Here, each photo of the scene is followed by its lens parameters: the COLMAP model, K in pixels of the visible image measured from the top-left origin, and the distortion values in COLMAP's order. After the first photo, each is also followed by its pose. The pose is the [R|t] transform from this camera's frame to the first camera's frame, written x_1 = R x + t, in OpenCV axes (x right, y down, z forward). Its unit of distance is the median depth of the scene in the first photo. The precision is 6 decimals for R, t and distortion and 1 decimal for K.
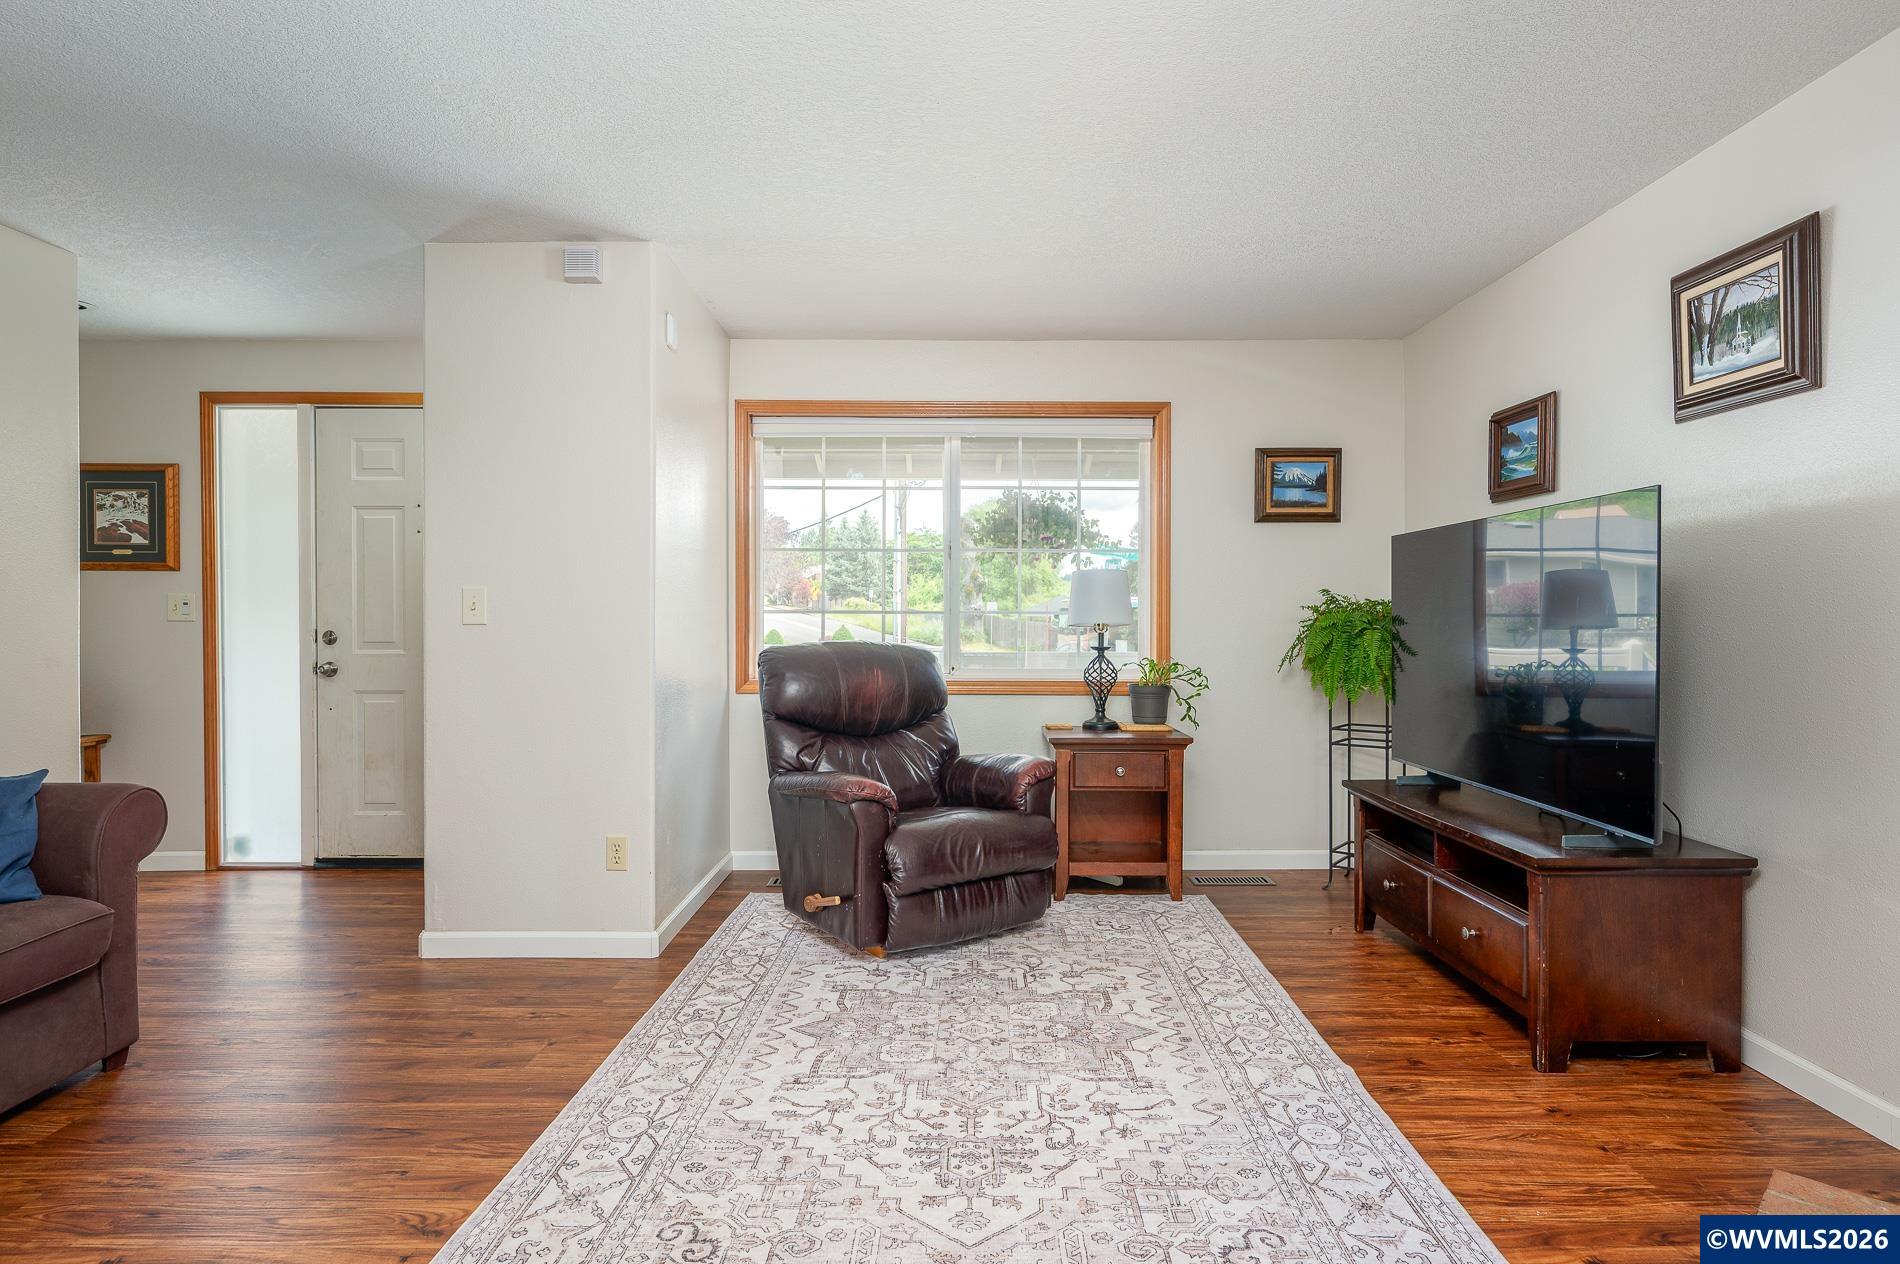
lens RADIAL K [[1027.5, 0, 948.2], [0, 1027.5, 625.5], [0, 0, 1]] dist [-0.000437, -0.000470]
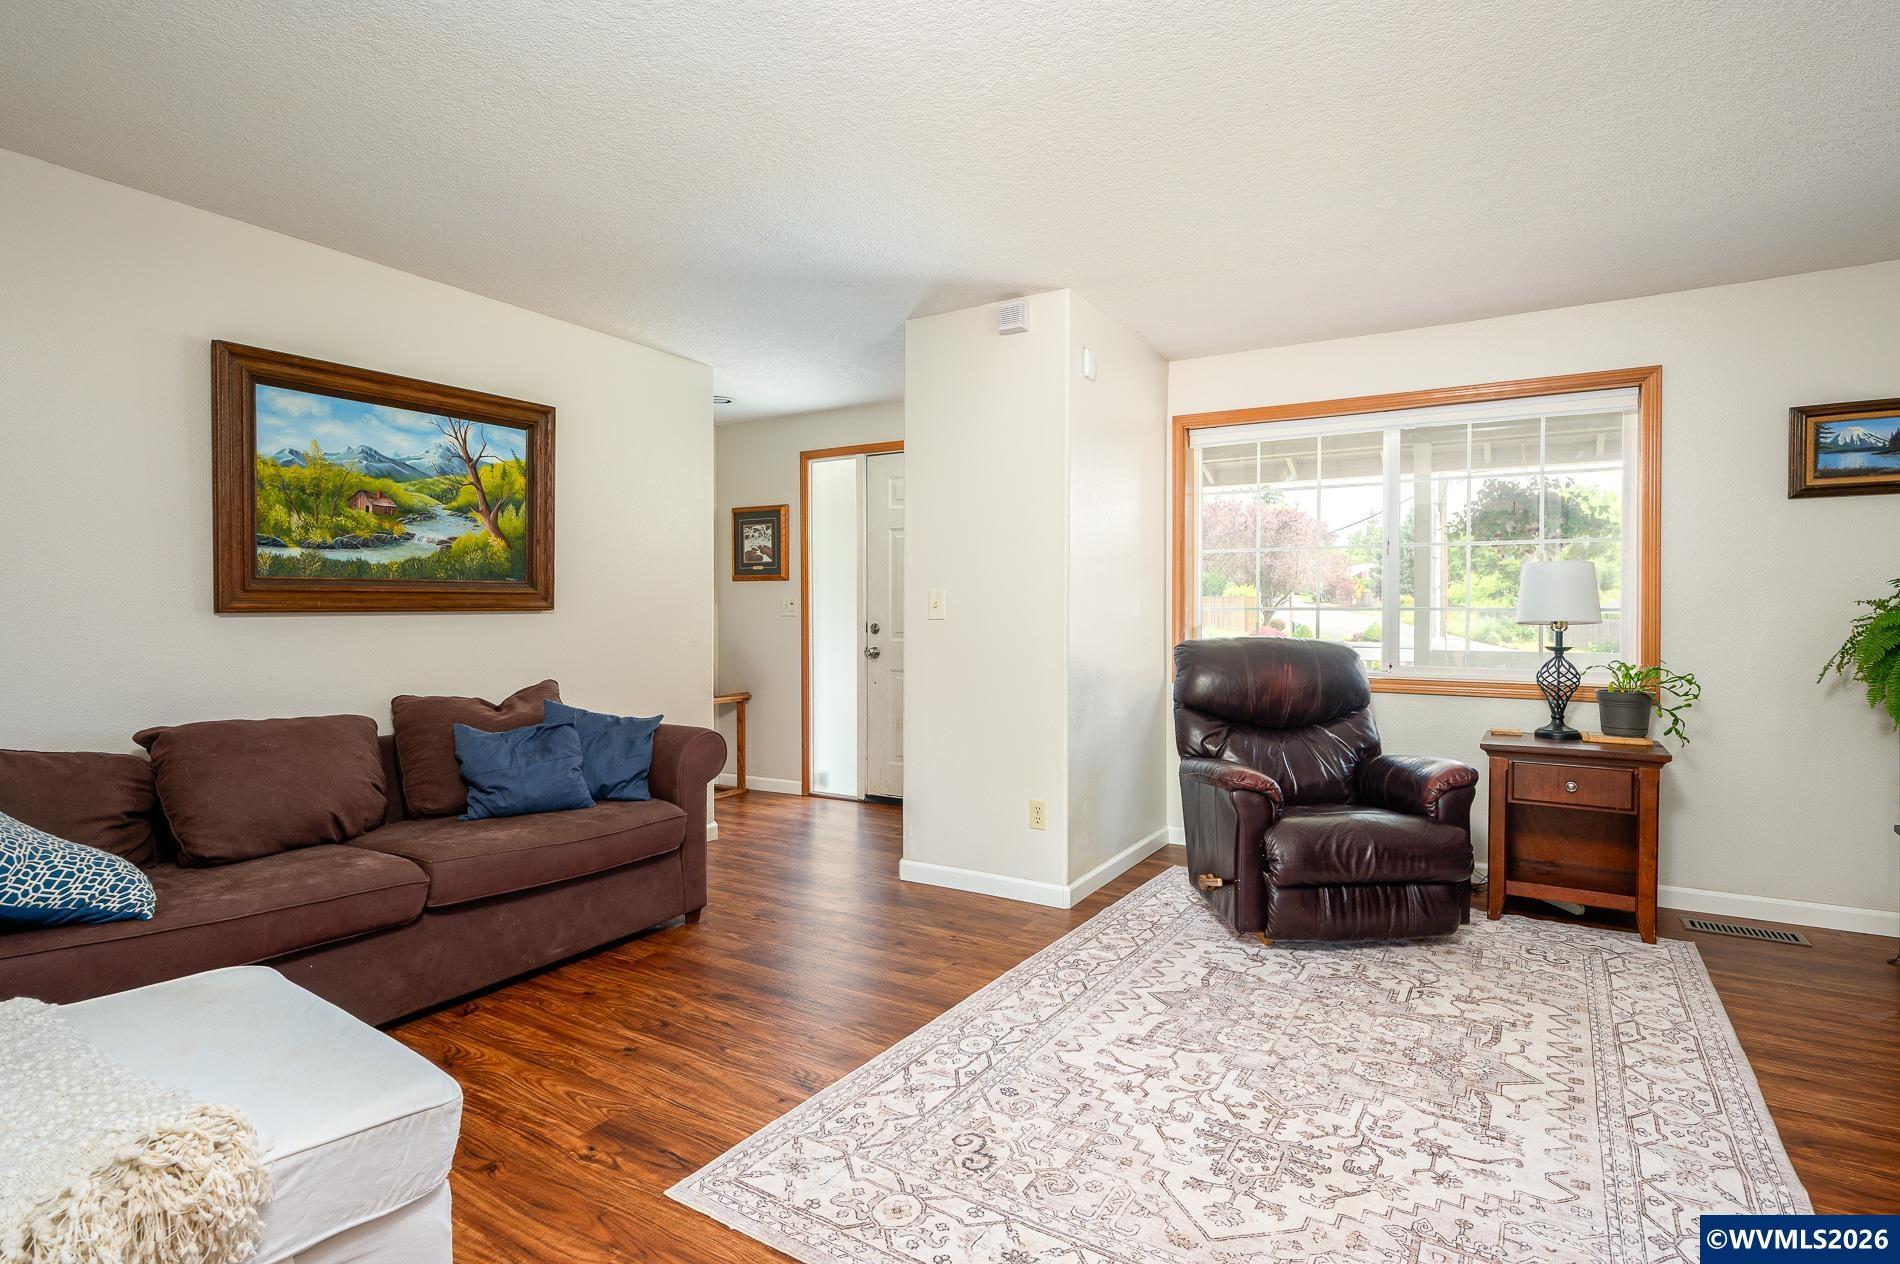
lens RADIAL K [[921.5, 0, 977.1], [0, 921.5, 618.2], [0, 0, 1]] dist [-0.000220, 0.000099]
pose [[0.863210, 0.003630, -0.504831, 0.178168], [-0.005436, 0.999983, -0.002103, 0.000075], [0.504815, 0.004559, 0.863215, 0.066340]]
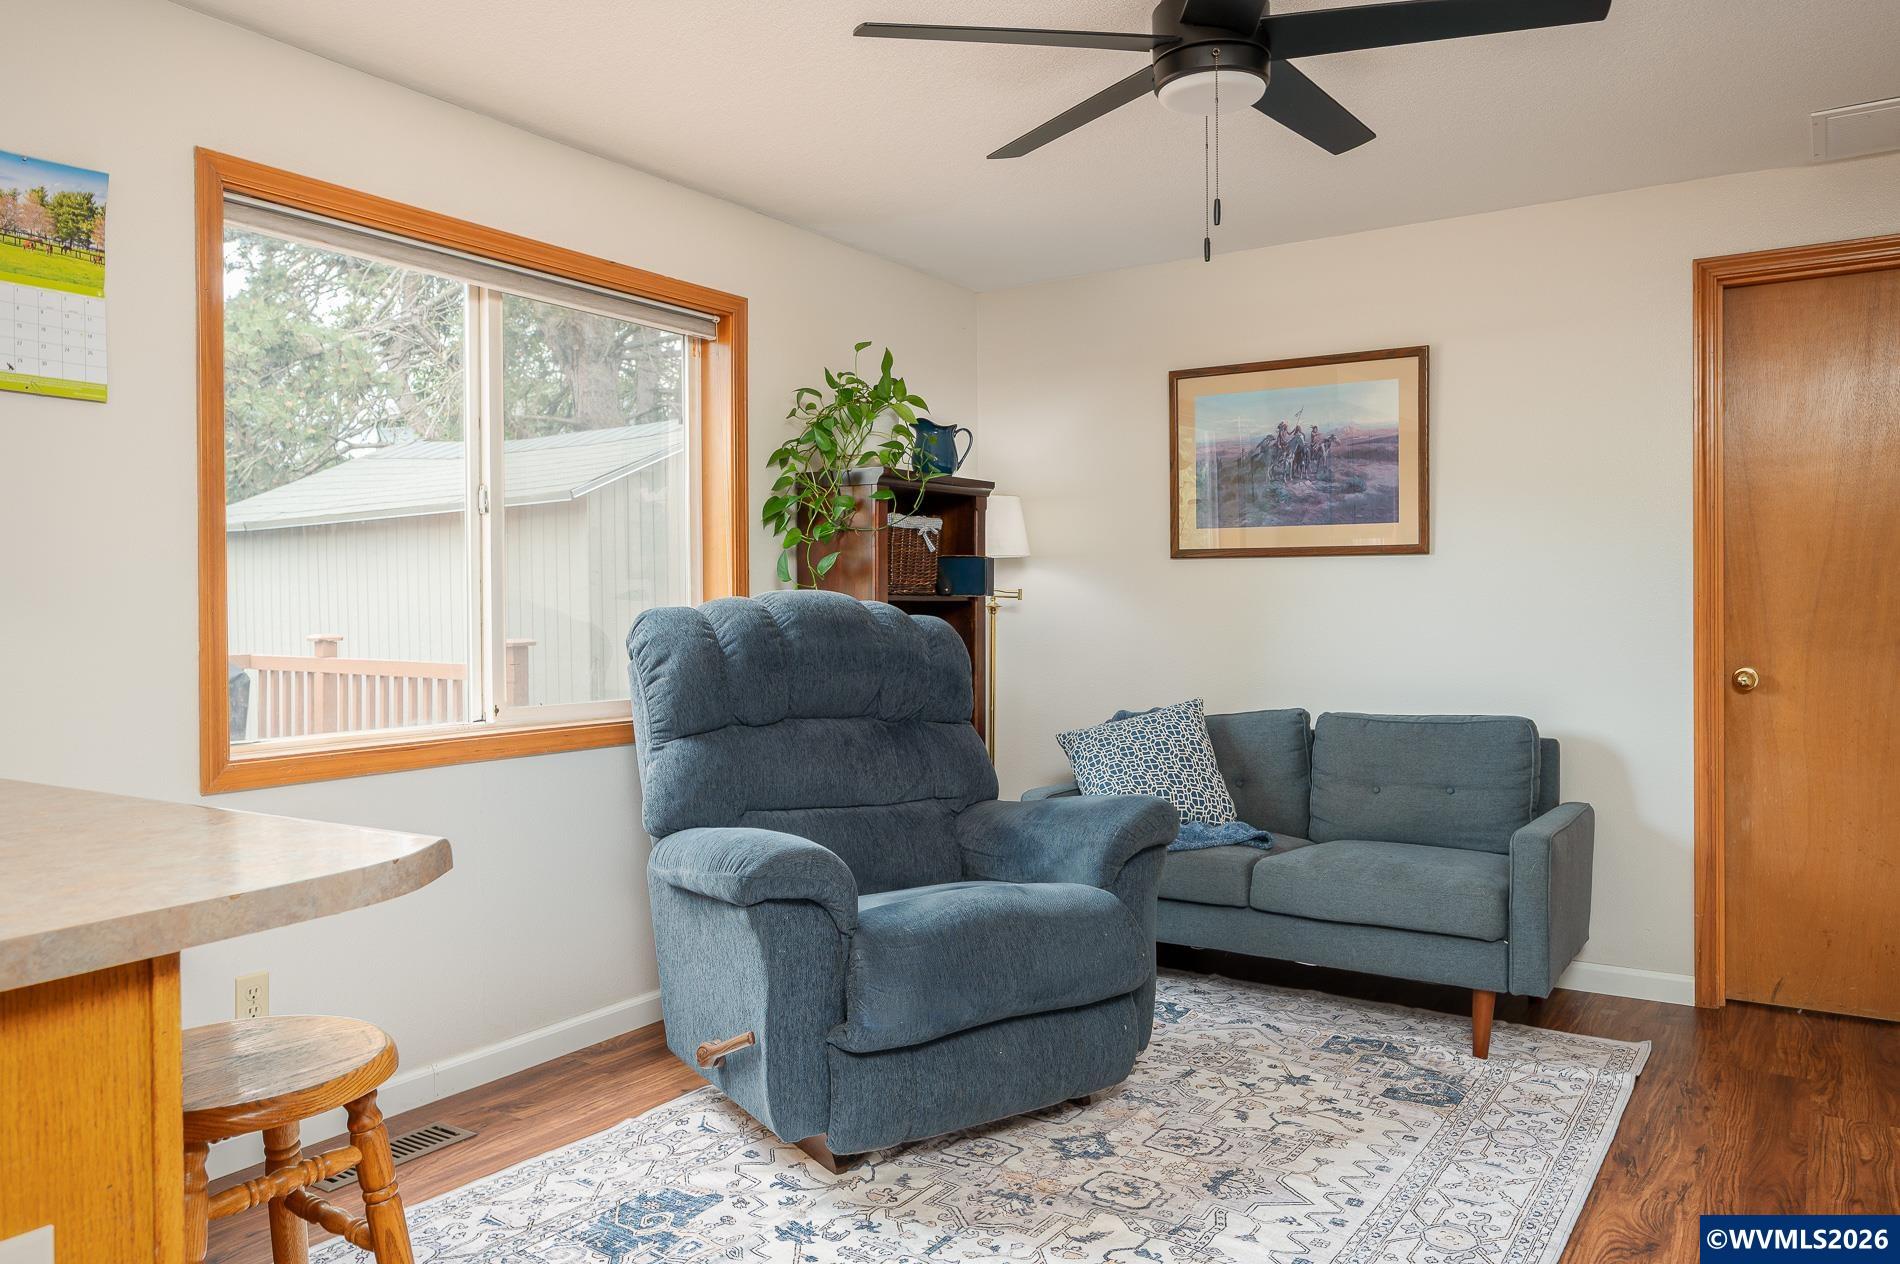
lens RADIAL K [[1333.3, 0, 959.4], [0, 1333.3, 619.6], [0, 0, 1]] dist [-0.004922, 0.000285]
pose [[-0.848604, 0.003668, 0.529016, -0.425994], [0.010293, 0.999901, 0.009578, -0.017224], [-0.528929, 0.013573, -0.848558, 1.872029]]
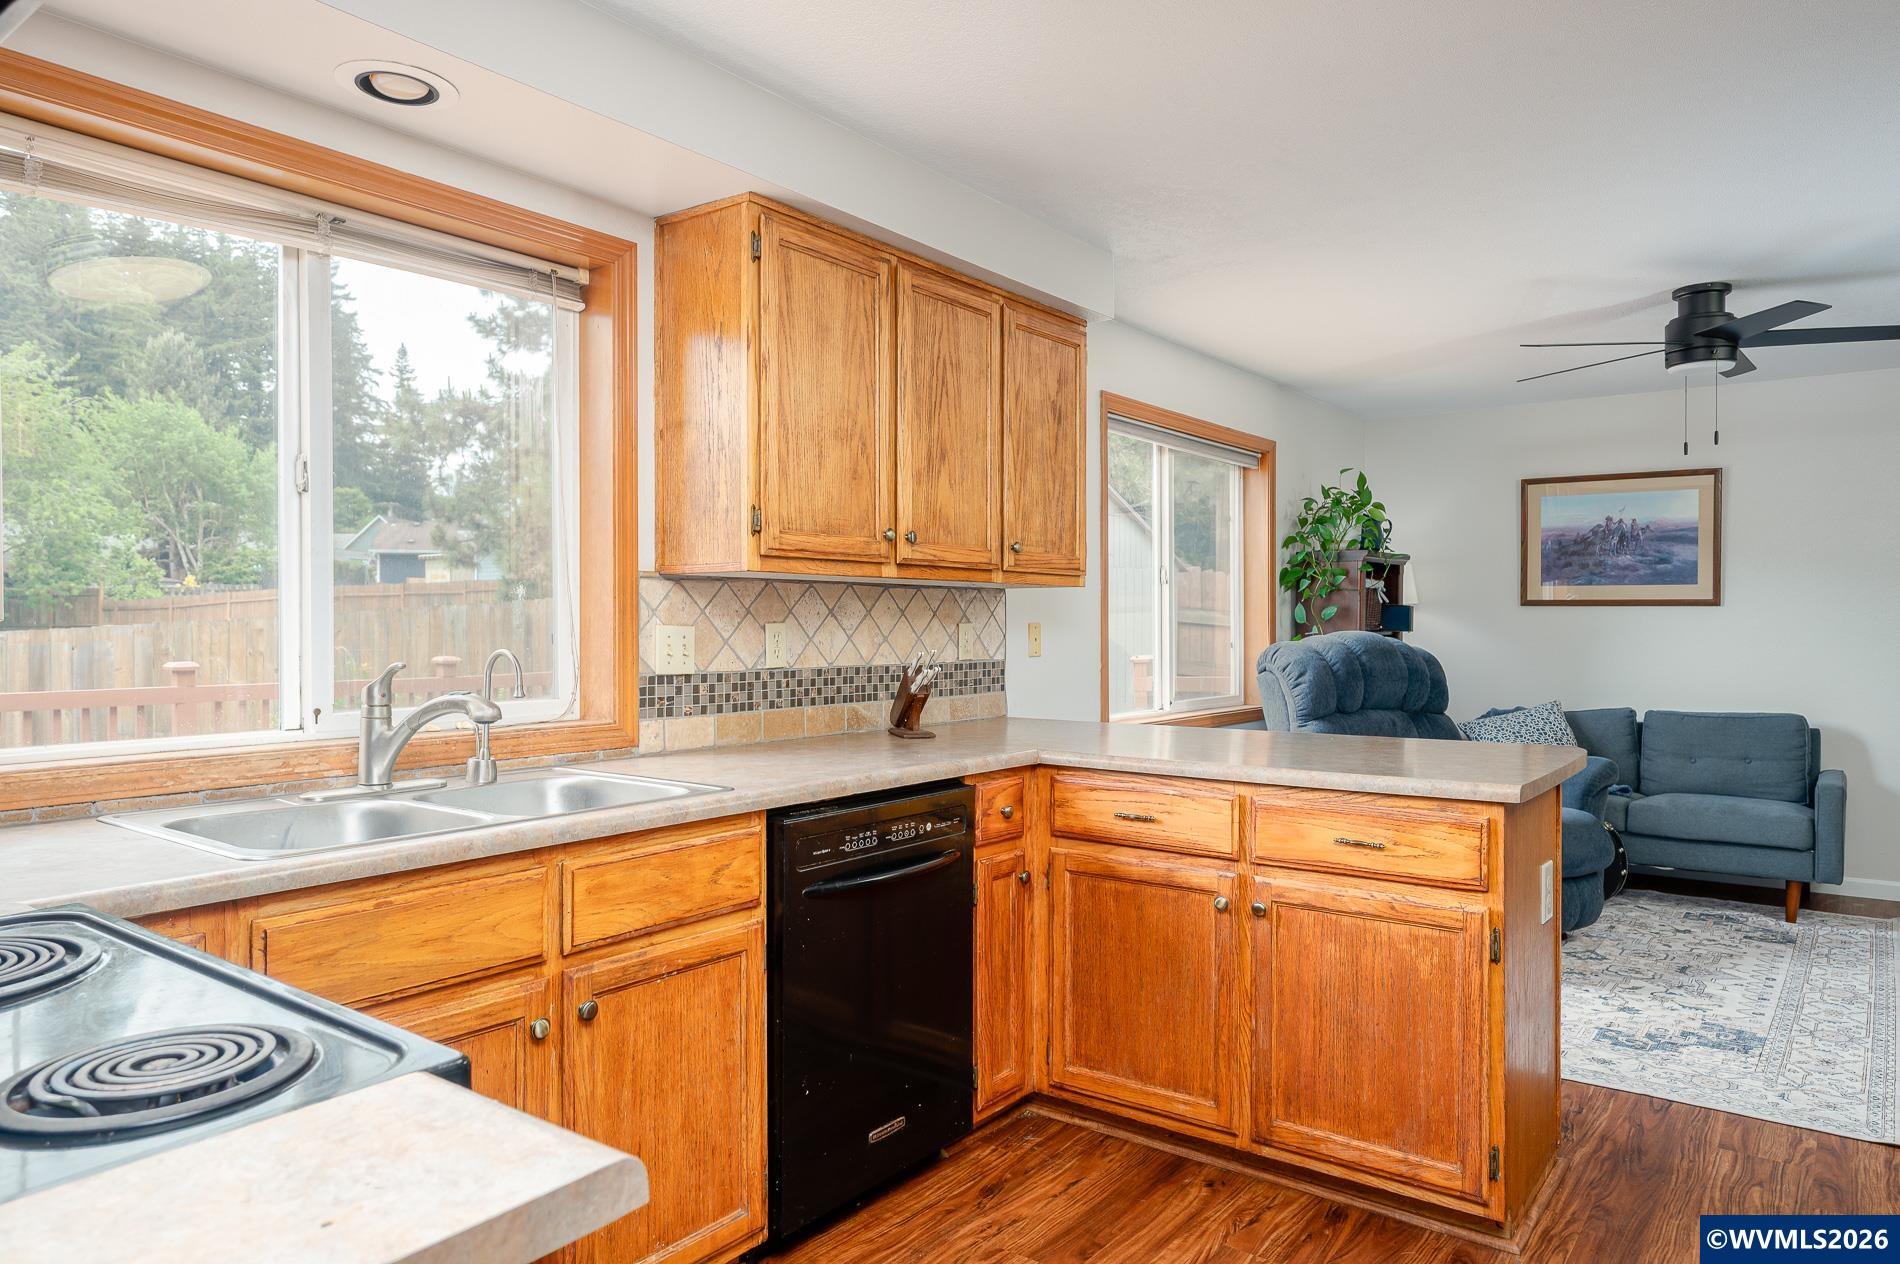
lens RADIAL K [[1236.5, 0, 950.0], [0, 1236.5, 632.0], [0, 0, 1]] dist [0.004193, 0.000119]
pose [[-0.817728, -0.000975, 0.575604, -0.226158], [0.005530, 0.999939, 0.009550, -0.053461], [-0.575579, 0.010992, -0.817673, 2.772536]]
